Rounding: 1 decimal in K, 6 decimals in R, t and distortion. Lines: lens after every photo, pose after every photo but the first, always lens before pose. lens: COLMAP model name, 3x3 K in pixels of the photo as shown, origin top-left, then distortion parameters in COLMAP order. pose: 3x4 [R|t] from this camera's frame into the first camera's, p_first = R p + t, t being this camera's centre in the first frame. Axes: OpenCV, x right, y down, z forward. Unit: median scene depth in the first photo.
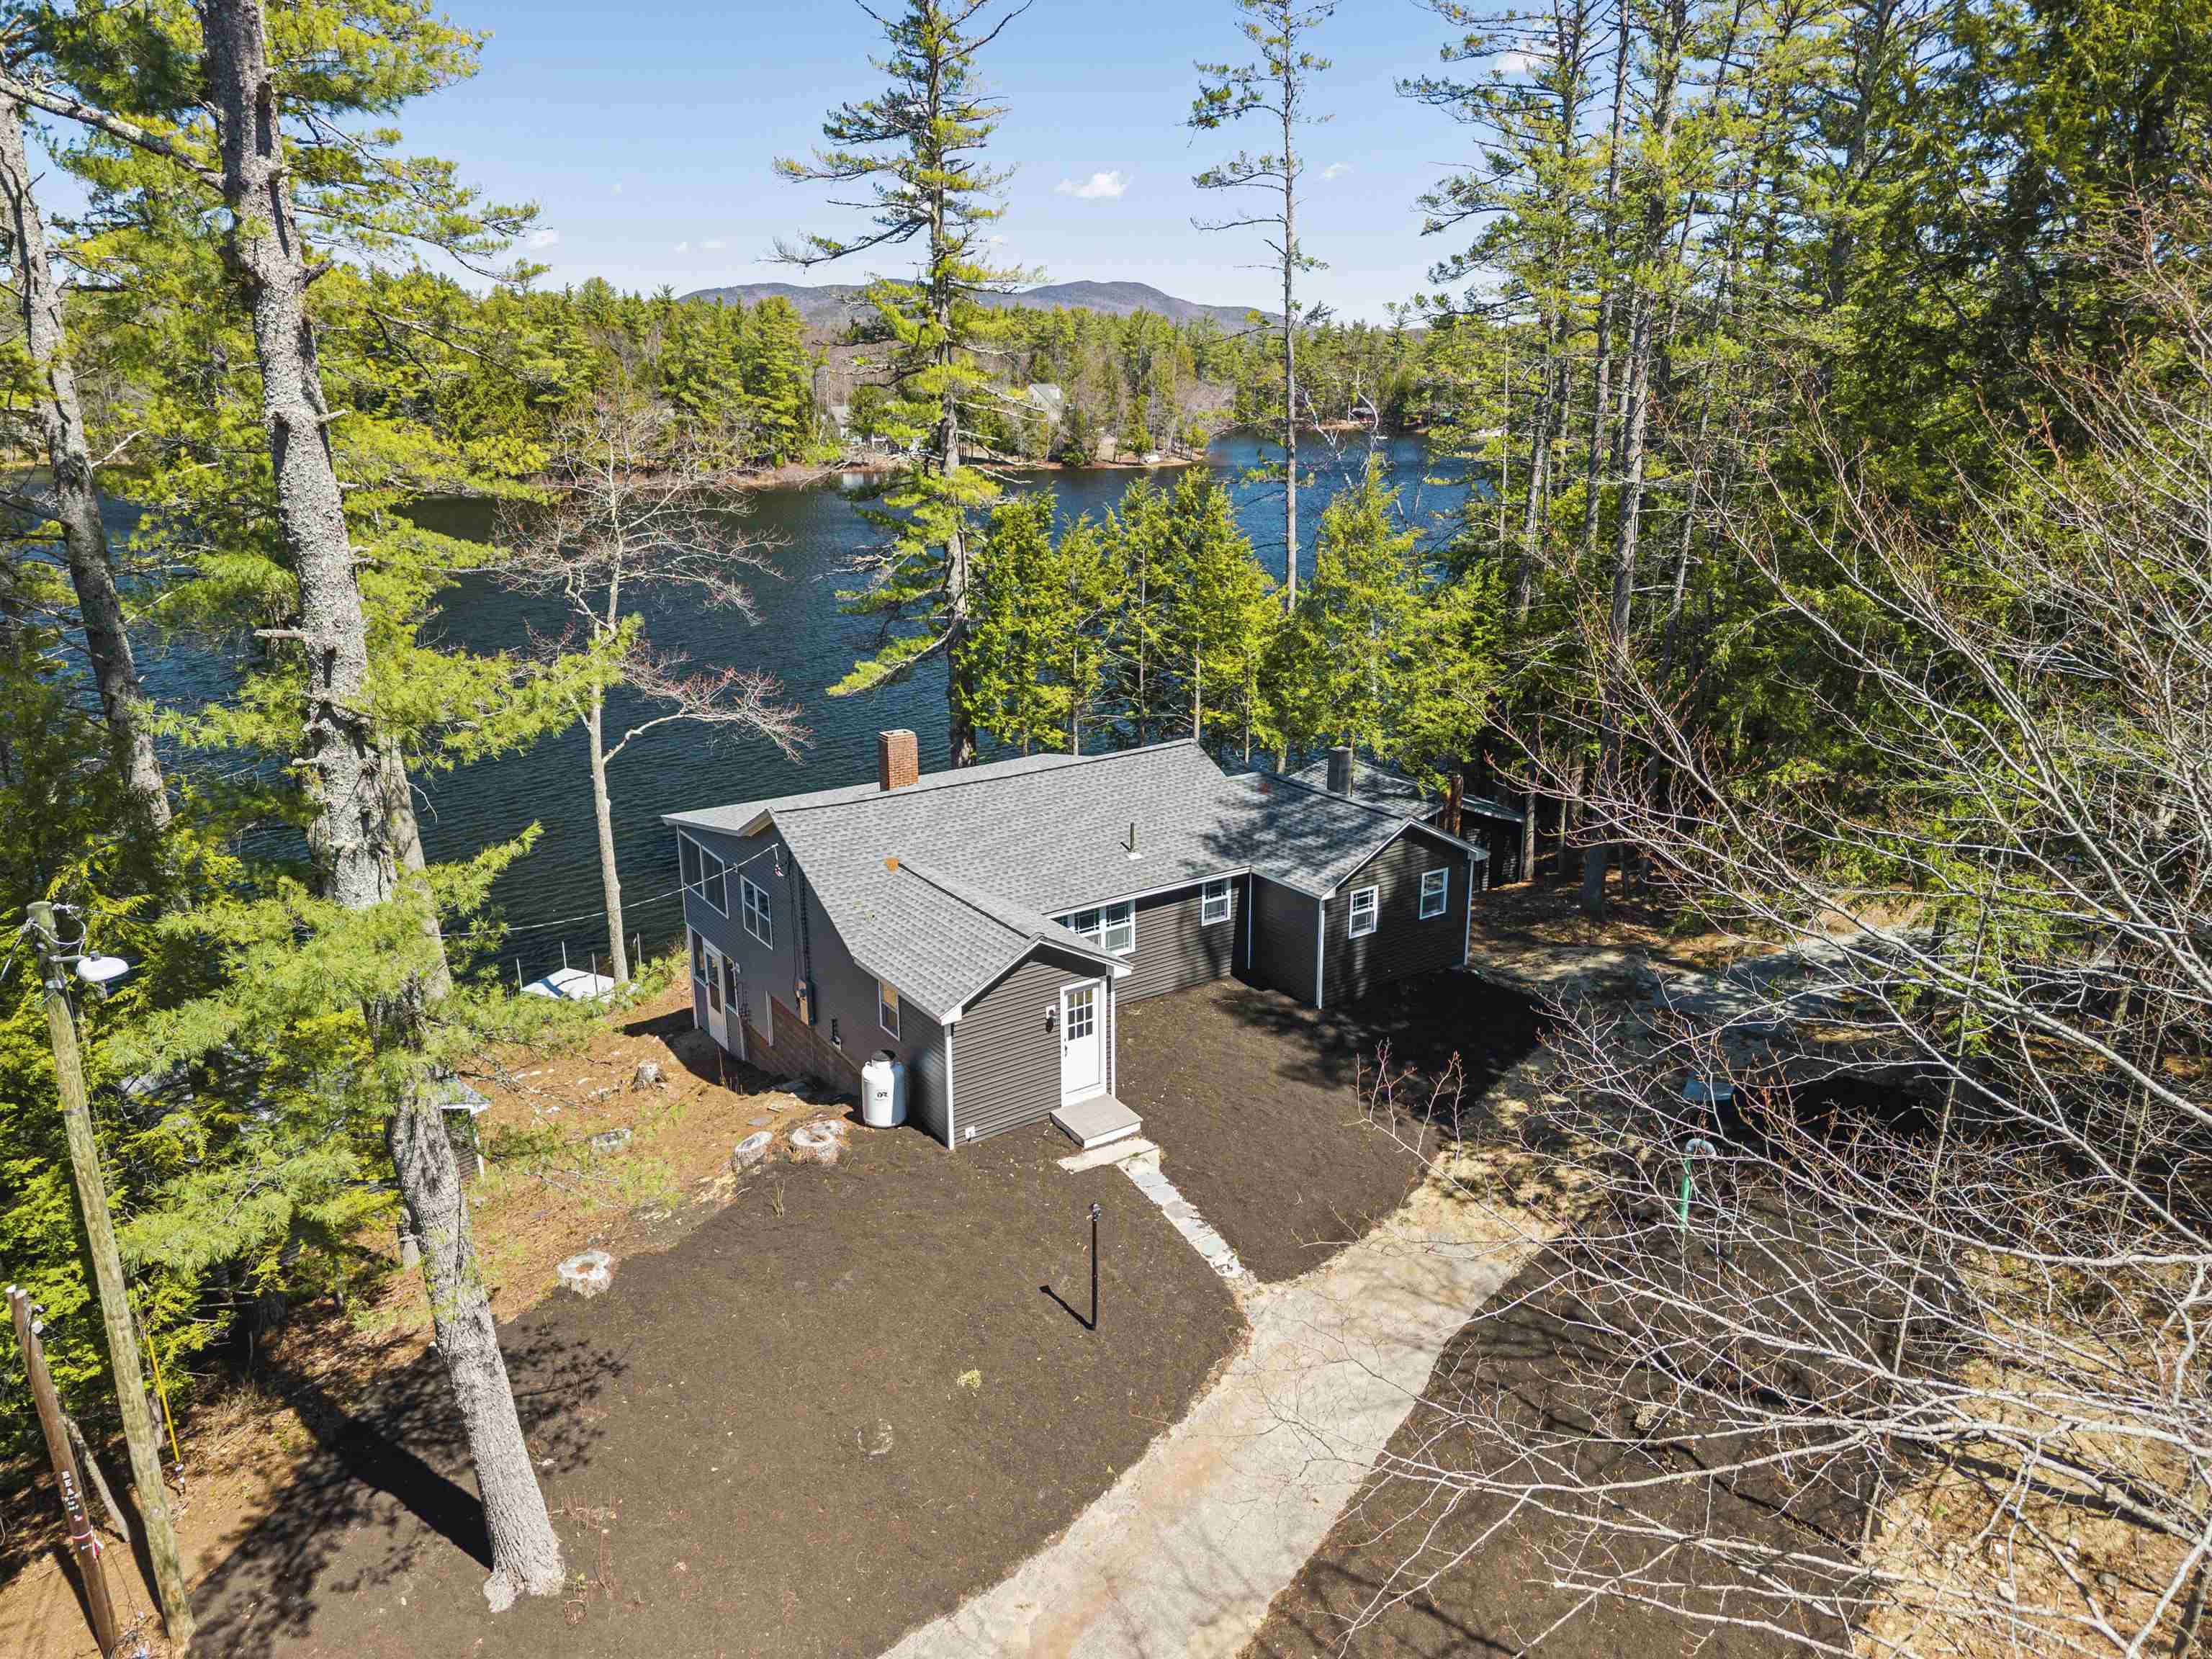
lens RADIAL K [[1443.8, 0, 1106.6], [0, 1443.8, 874.0], [0, 0, 1]] dist [-0.000469, -0.005753]
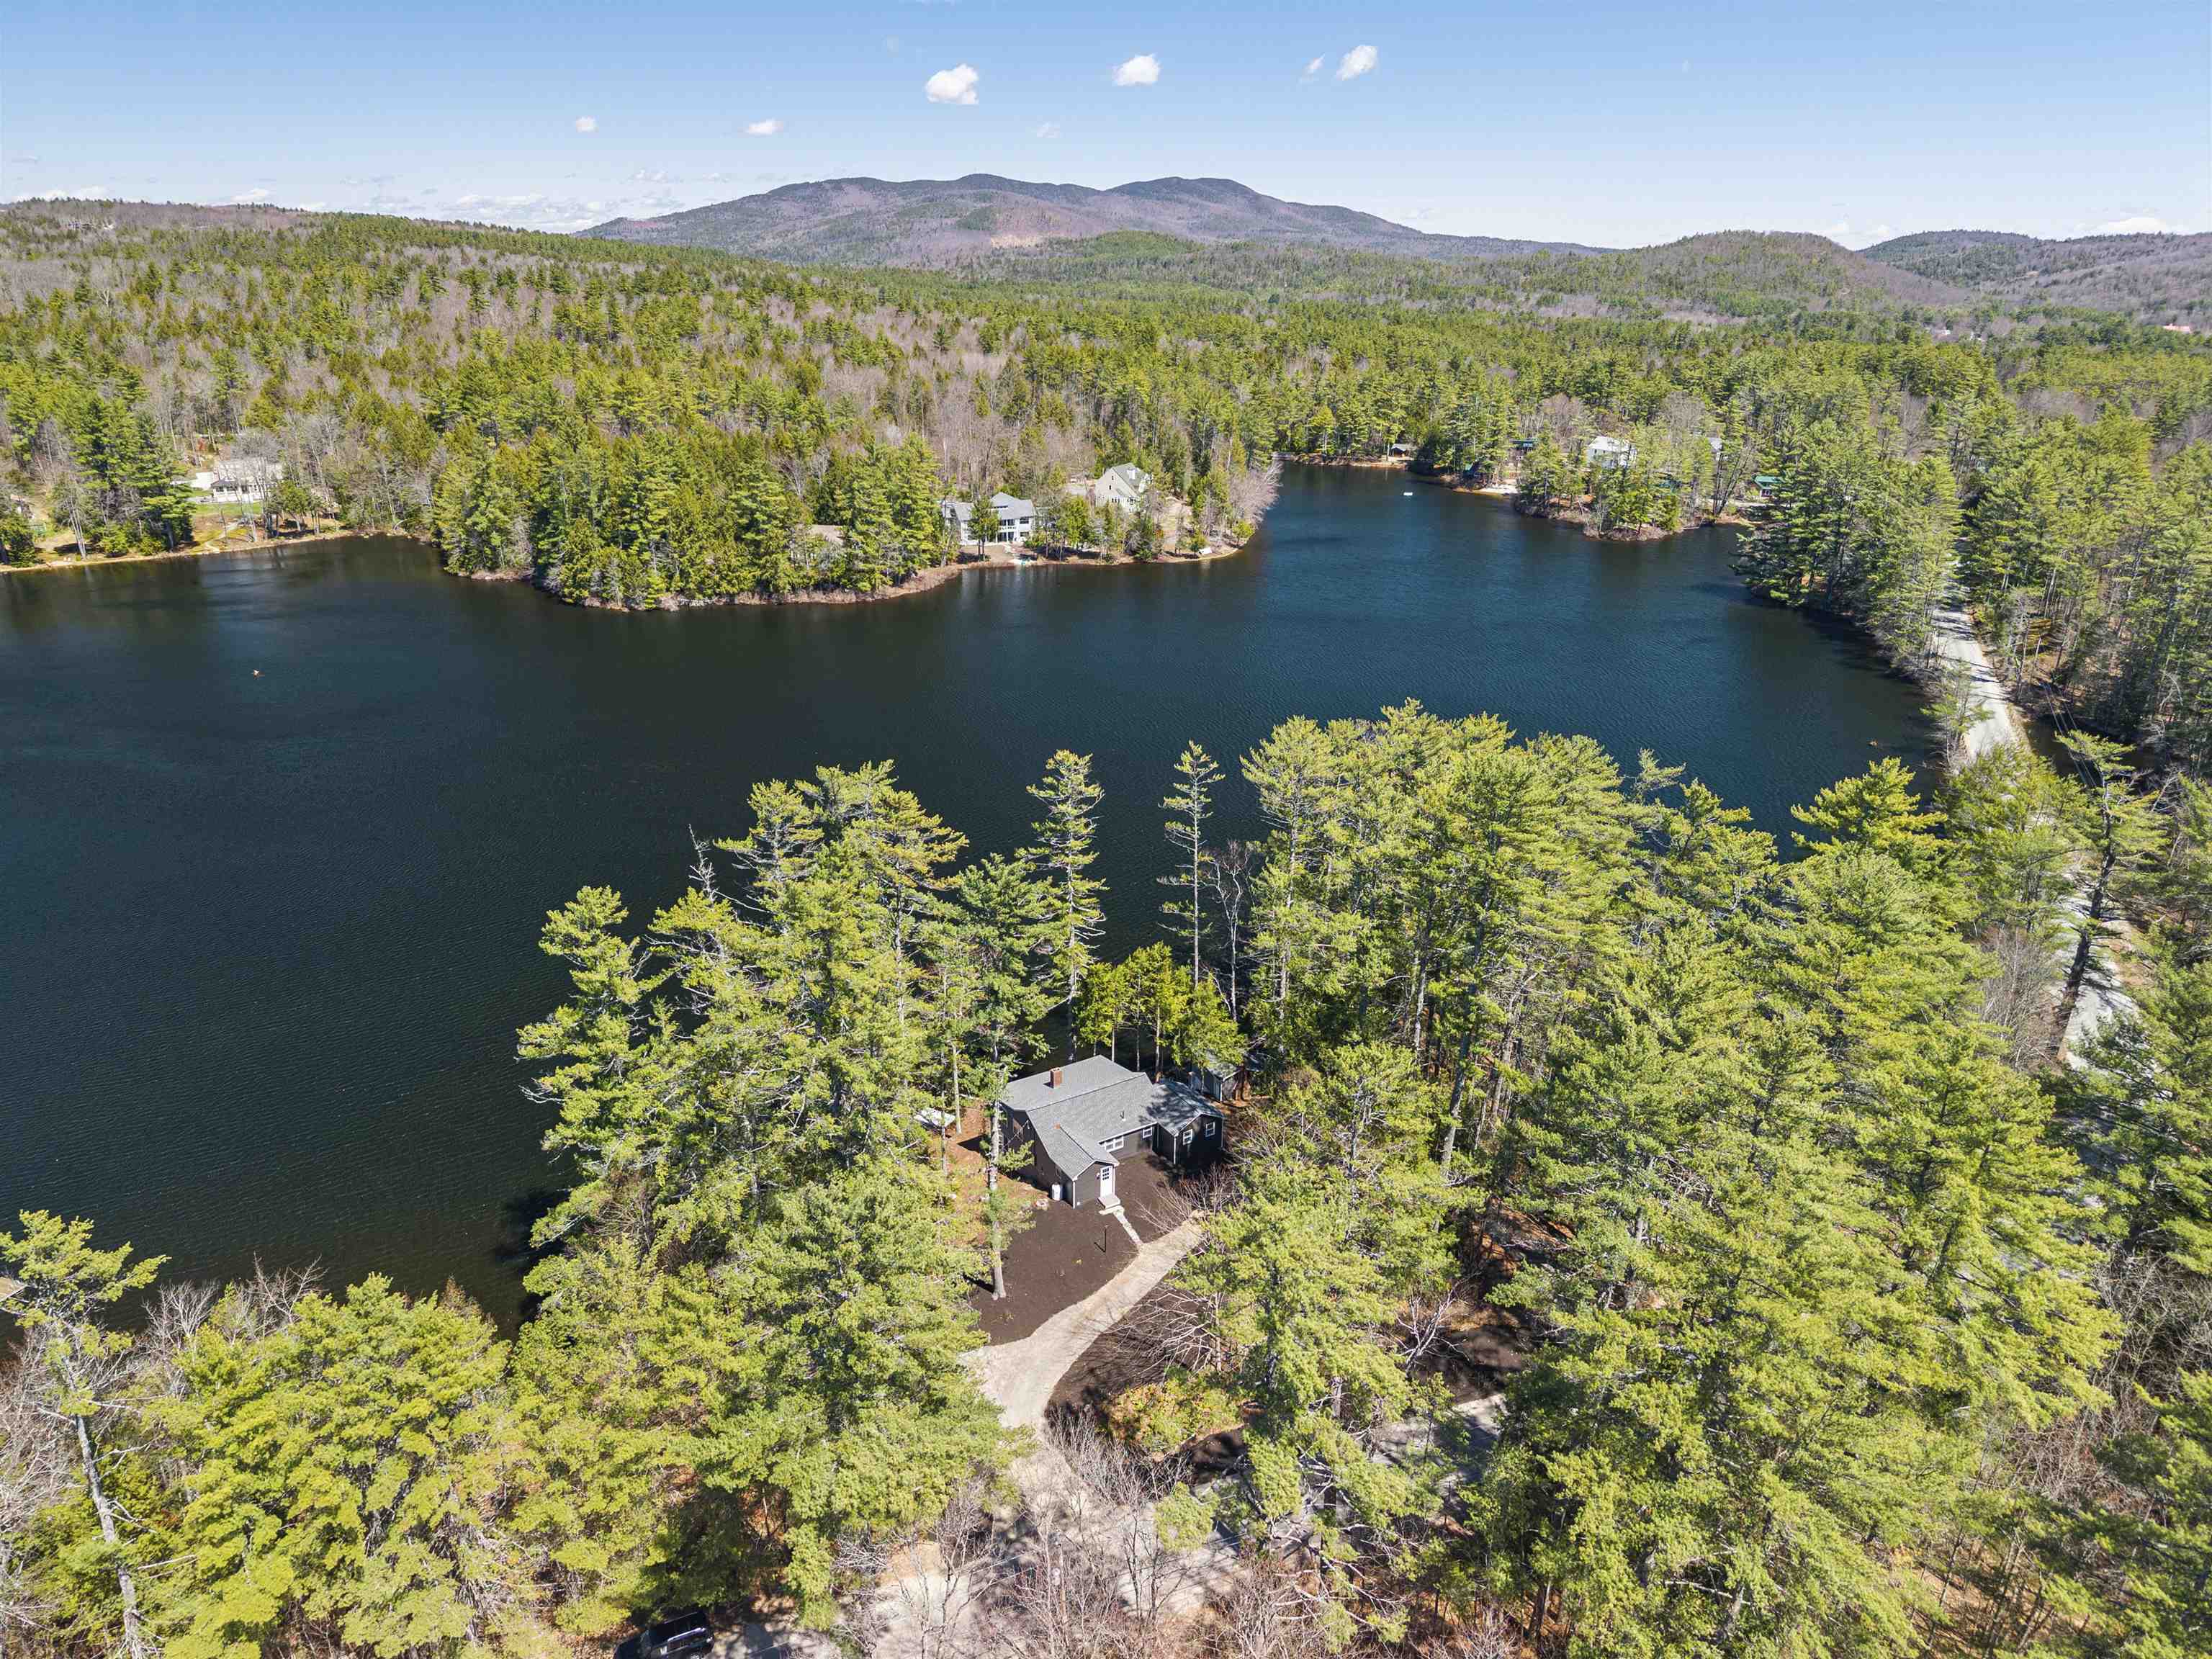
lens RADIAL K [[1443.8, 0, 1106.6], [0, 1443.8, 874.0], [0, 0, 1]] dist [-0.000469, -0.005753]
pose [[0.998392, 0.020745, -0.052761, 0.179461], [-0.016693, 0.996960, 0.076112, -1.050315], [0.054180, -0.075108, 0.995702, -2.966558]]
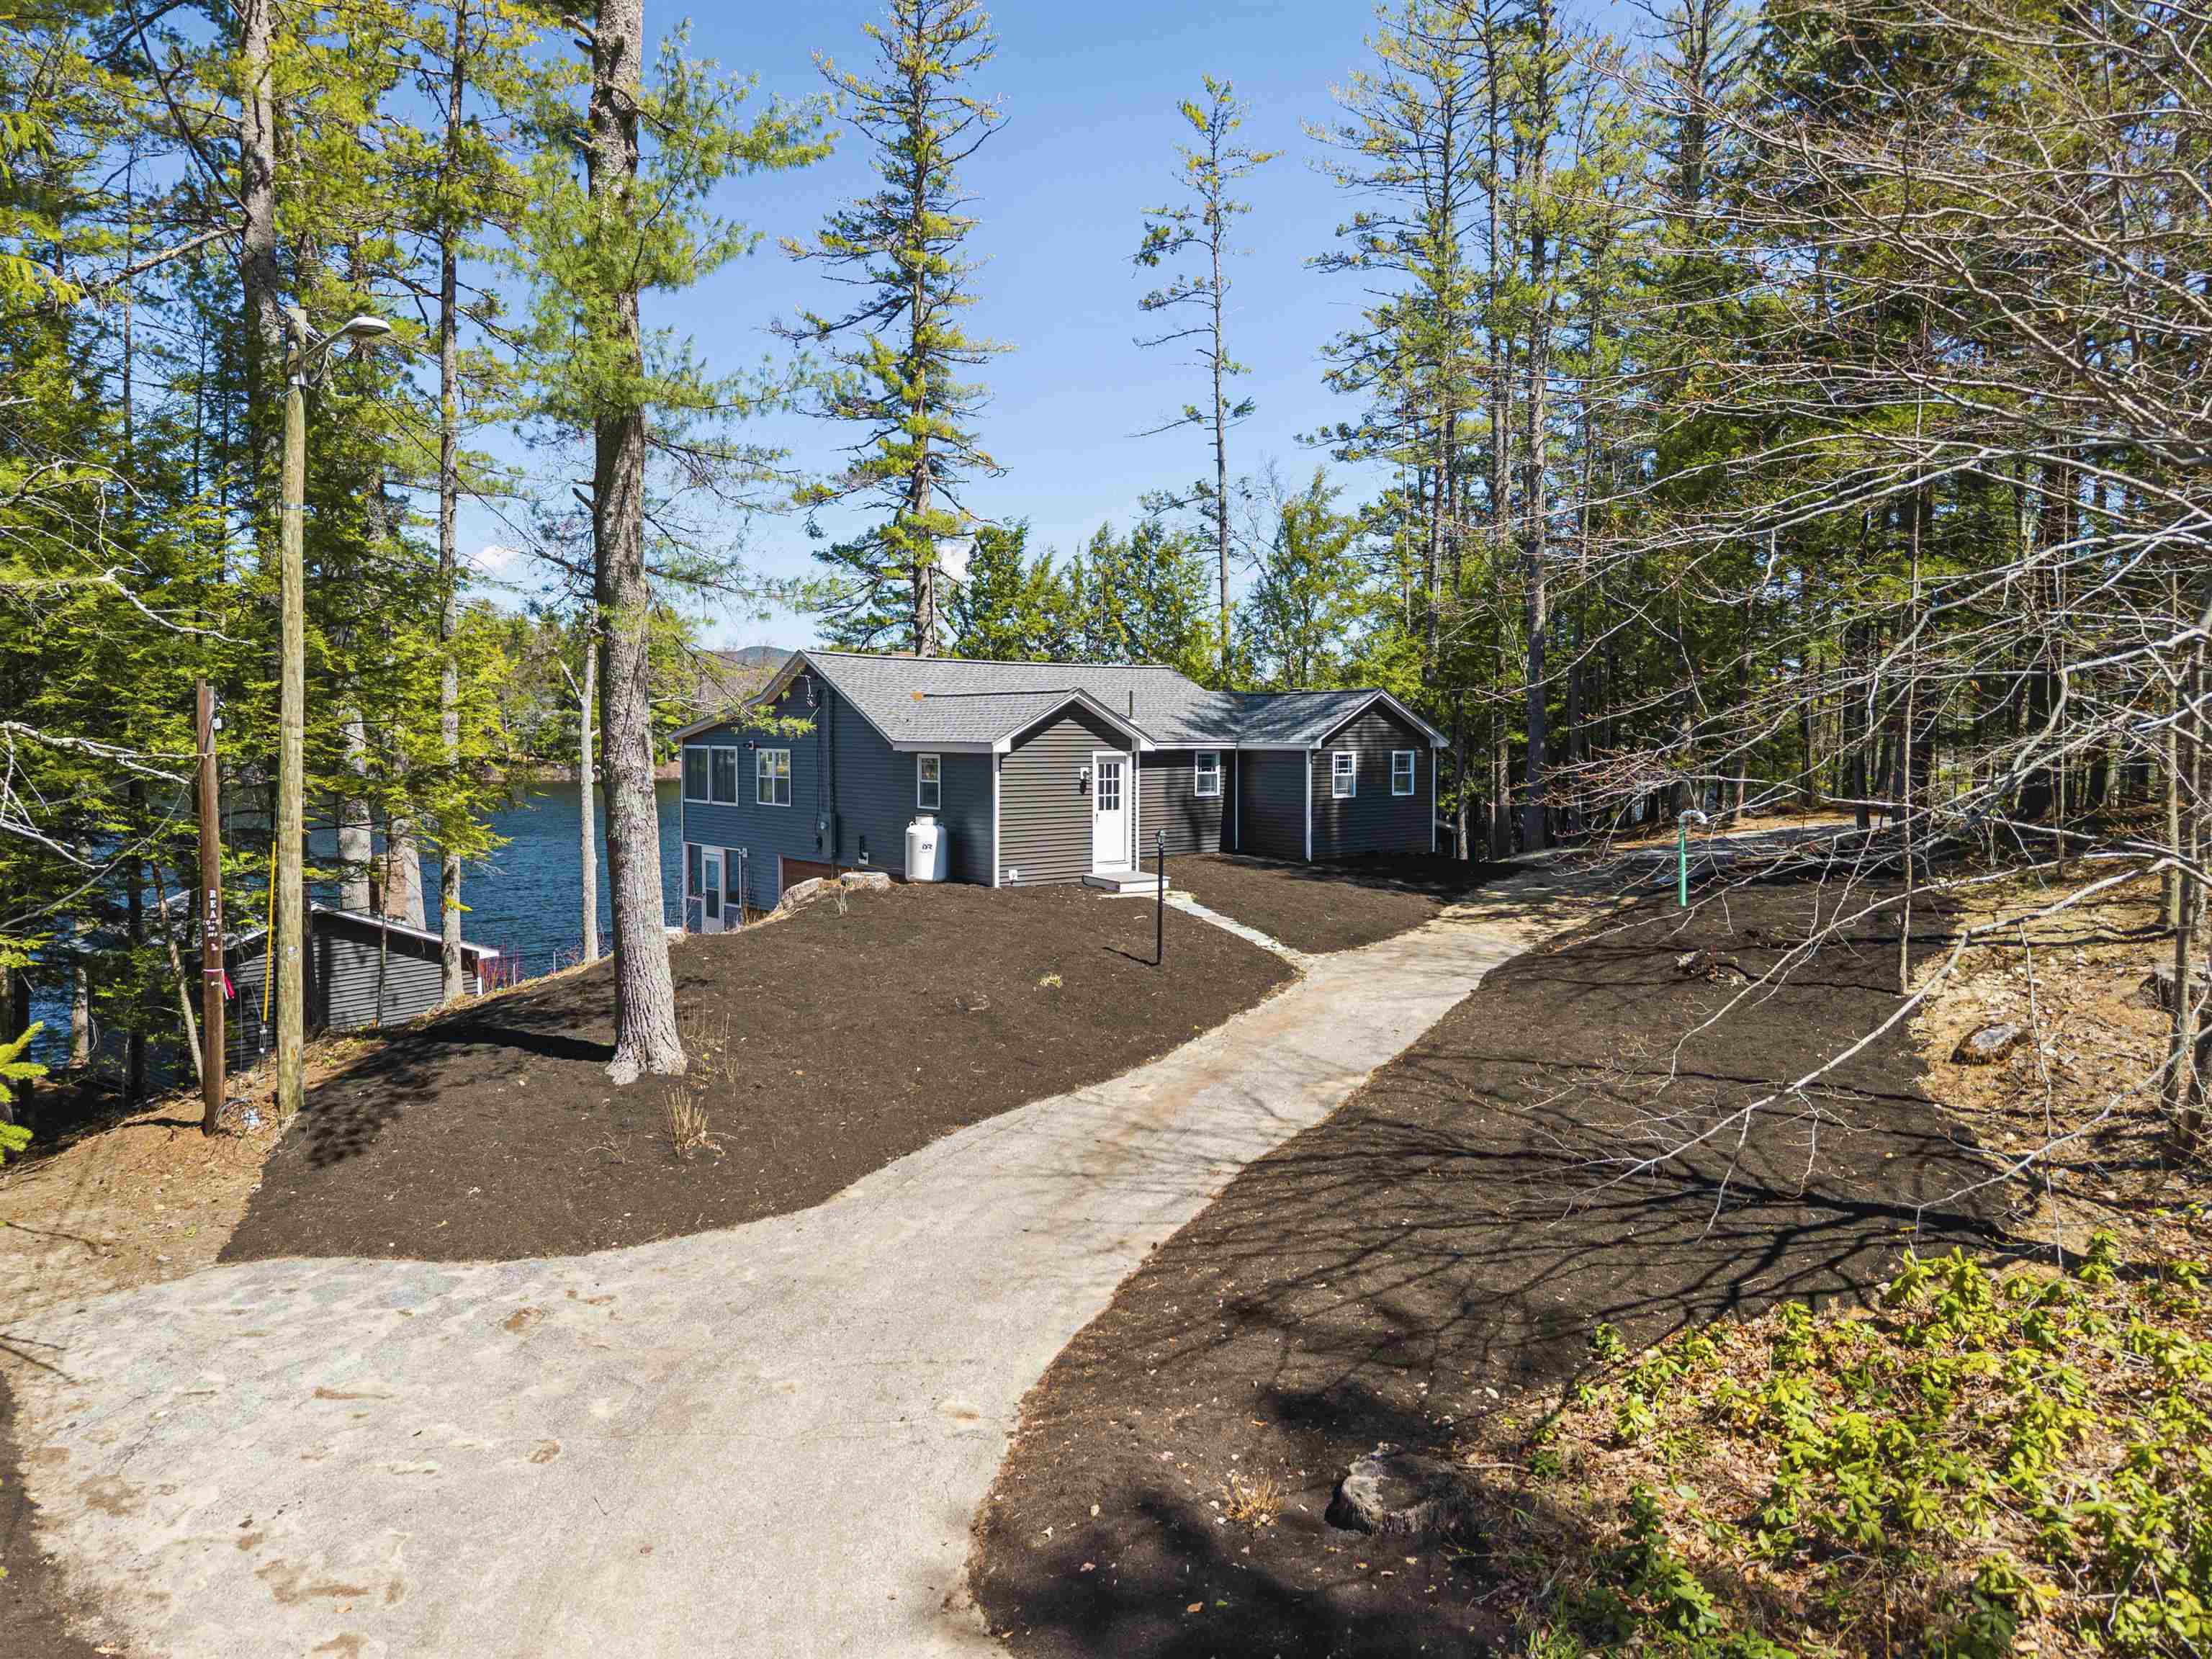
lens RADIAL K [[1443.8, 0, 1106.6], [0, 1443.8, 874.0], [0, 0, 1]] dist [-0.000469, -0.005753]
pose [[0.995471, -0.000781, 0.095062, -0.123028], [0.023066, 0.972069, -0.233561, 0.414316], [-0.092224, 0.234696, 0.967684, -0.027126]]
